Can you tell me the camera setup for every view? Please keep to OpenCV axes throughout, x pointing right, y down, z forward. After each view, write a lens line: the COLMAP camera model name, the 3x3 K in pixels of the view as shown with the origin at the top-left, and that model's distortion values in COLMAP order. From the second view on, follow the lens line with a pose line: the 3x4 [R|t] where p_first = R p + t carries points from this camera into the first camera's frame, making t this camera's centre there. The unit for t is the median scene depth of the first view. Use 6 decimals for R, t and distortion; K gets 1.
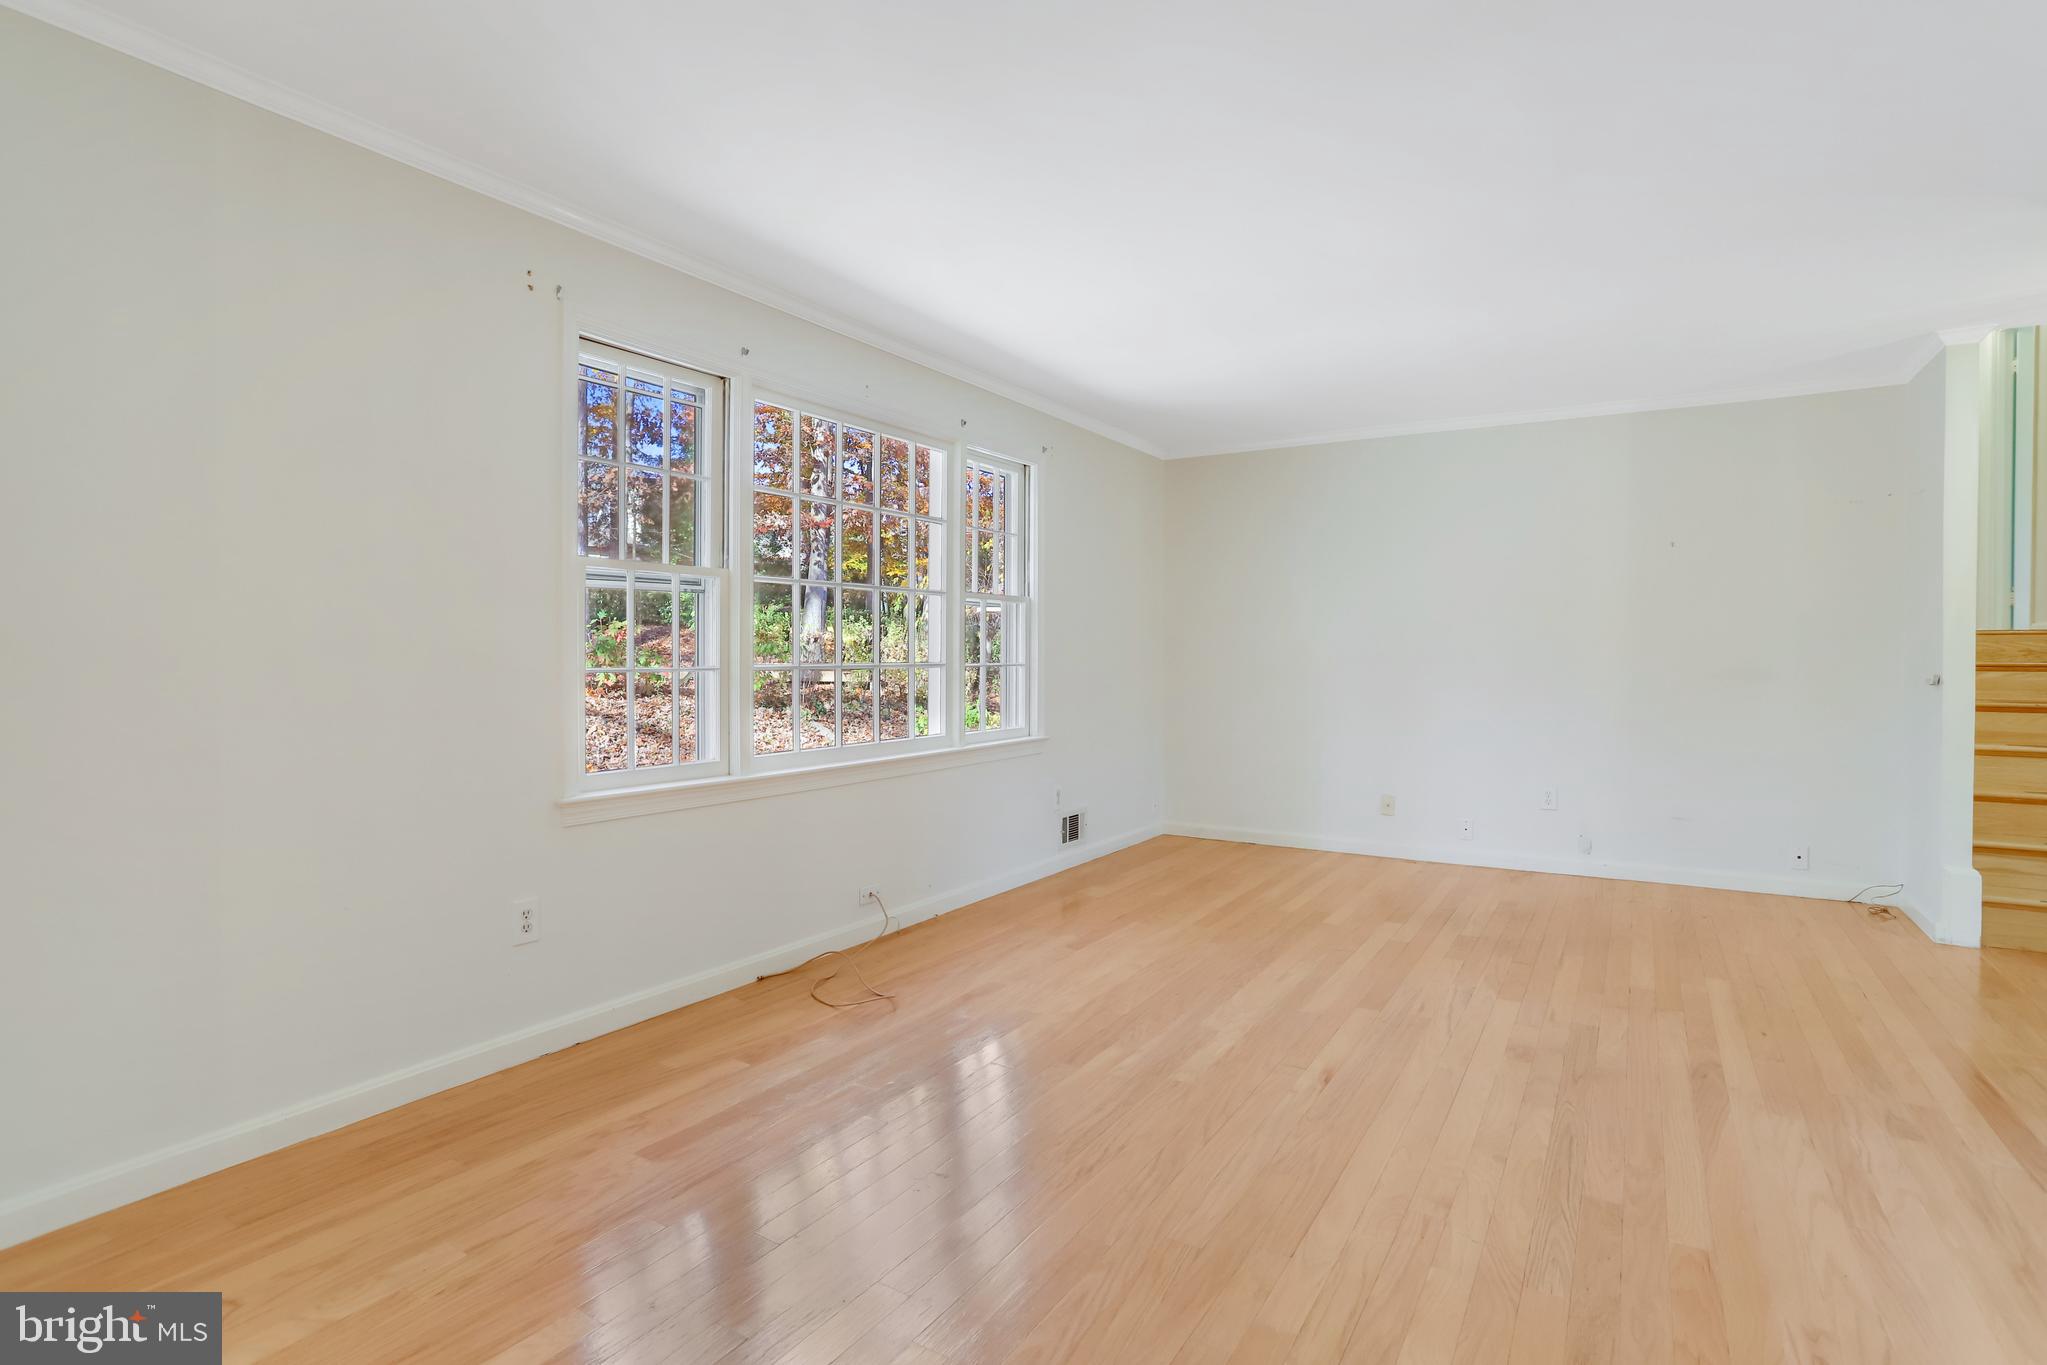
lens RADIAL K [[1015.5, 0, 1017.2], [0, 1015.5, 660.3], [0, 0, 1]] dist [-0.064878, 0.035190]
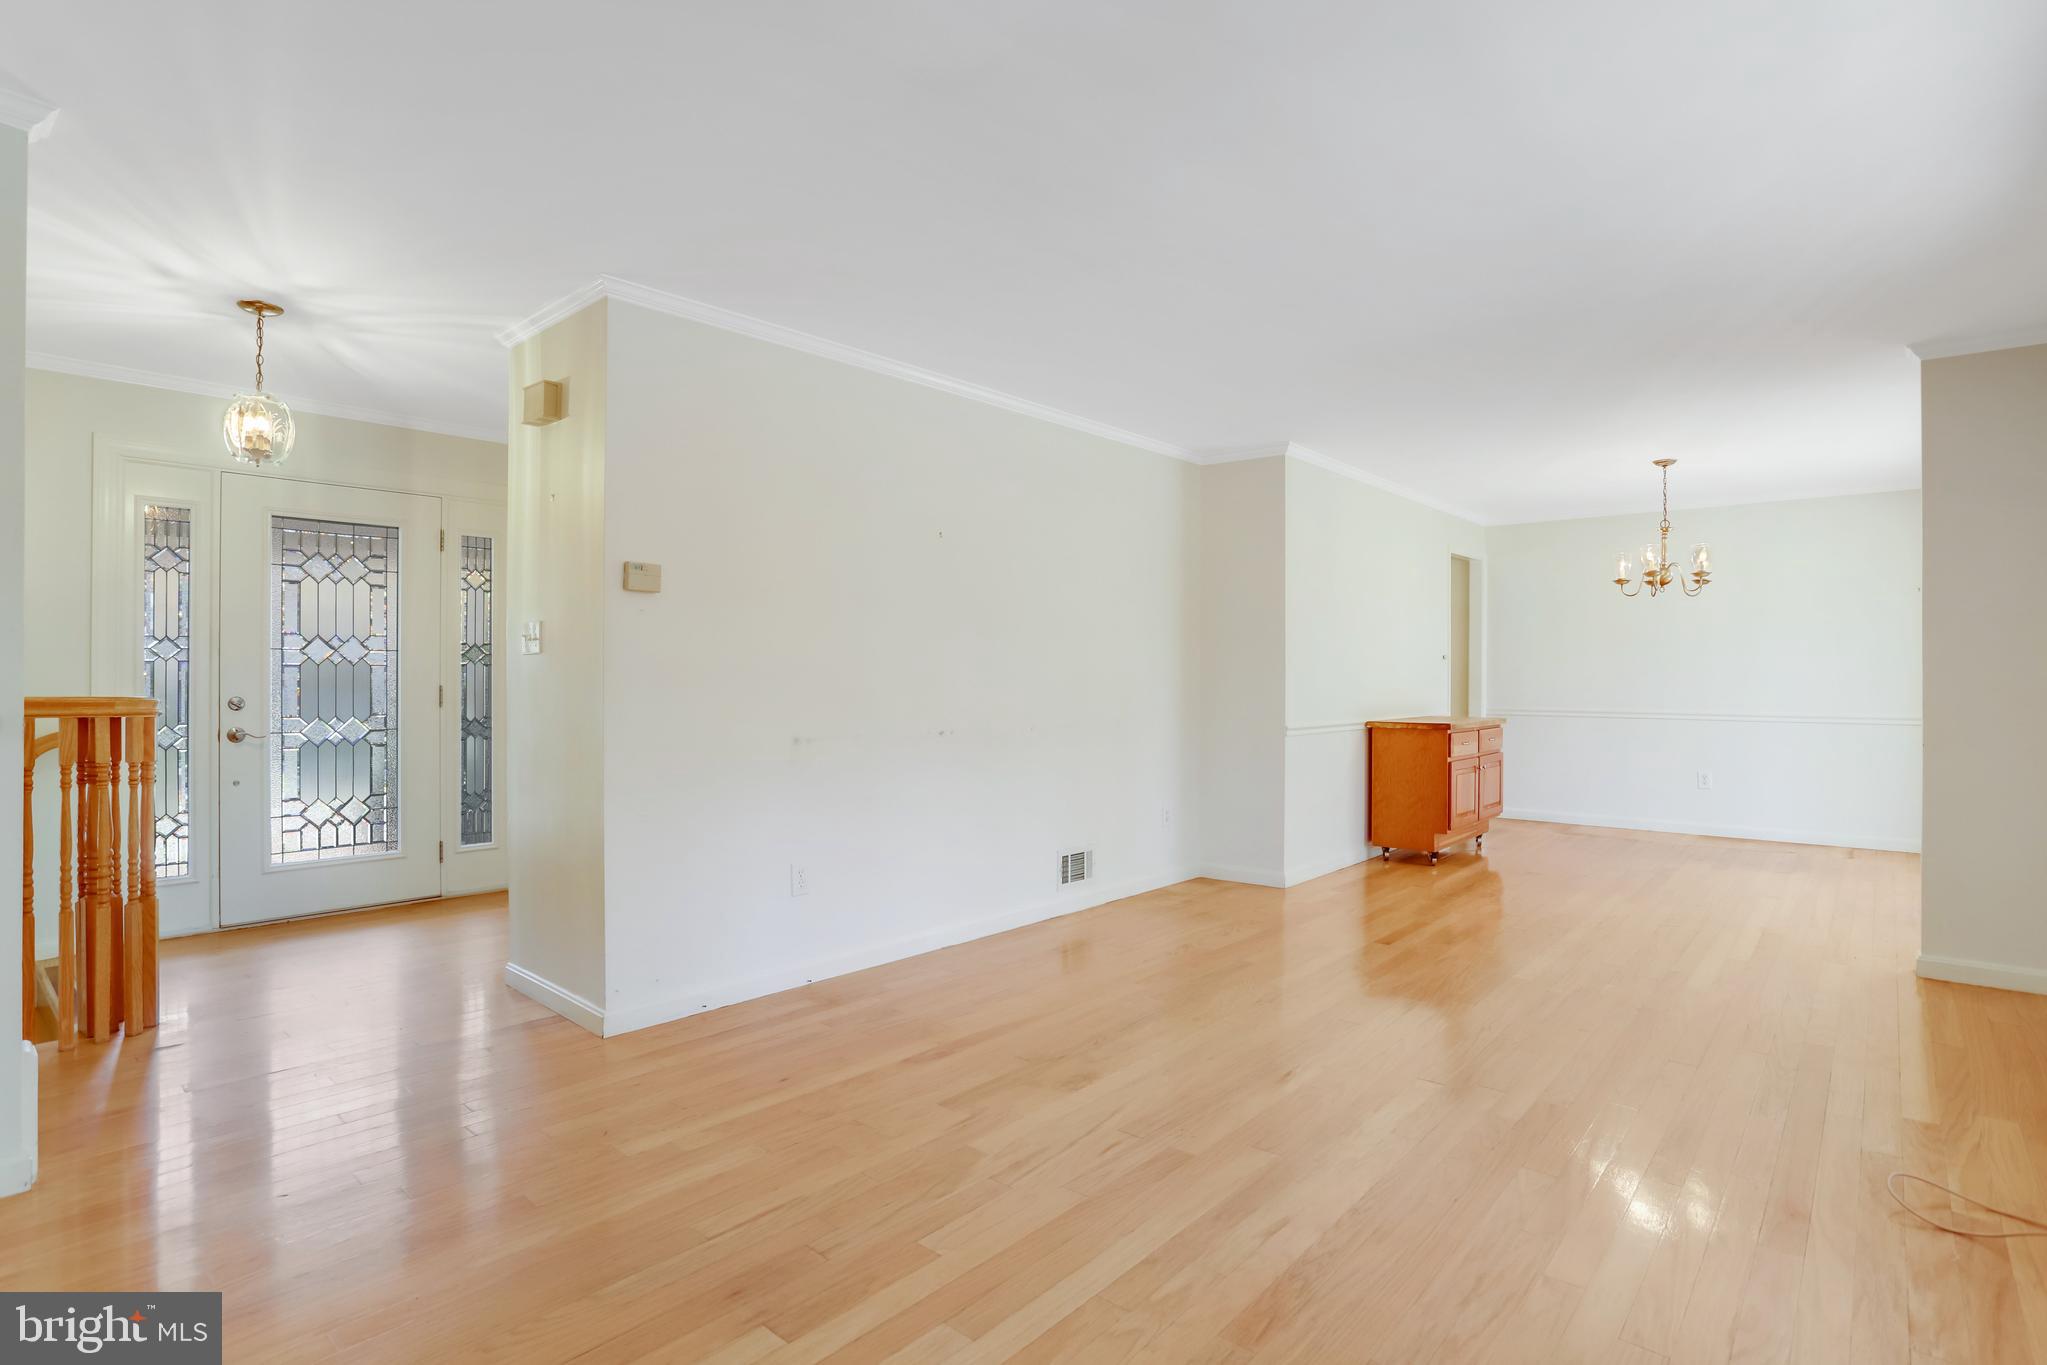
lens RADIAL K [[1015.5, 0, 1017.2], [0, 1015.5, 660.3], [0, 0, 1]] dist [-0.064878, 0.035190]
pose [[-0.985330, -0.004189, 0.170607, 0.358312], [-0.004853, 0.999982, -0.003476, -0.019396], [-0.170590, -0.004253, -0.985333, 1.822301]]
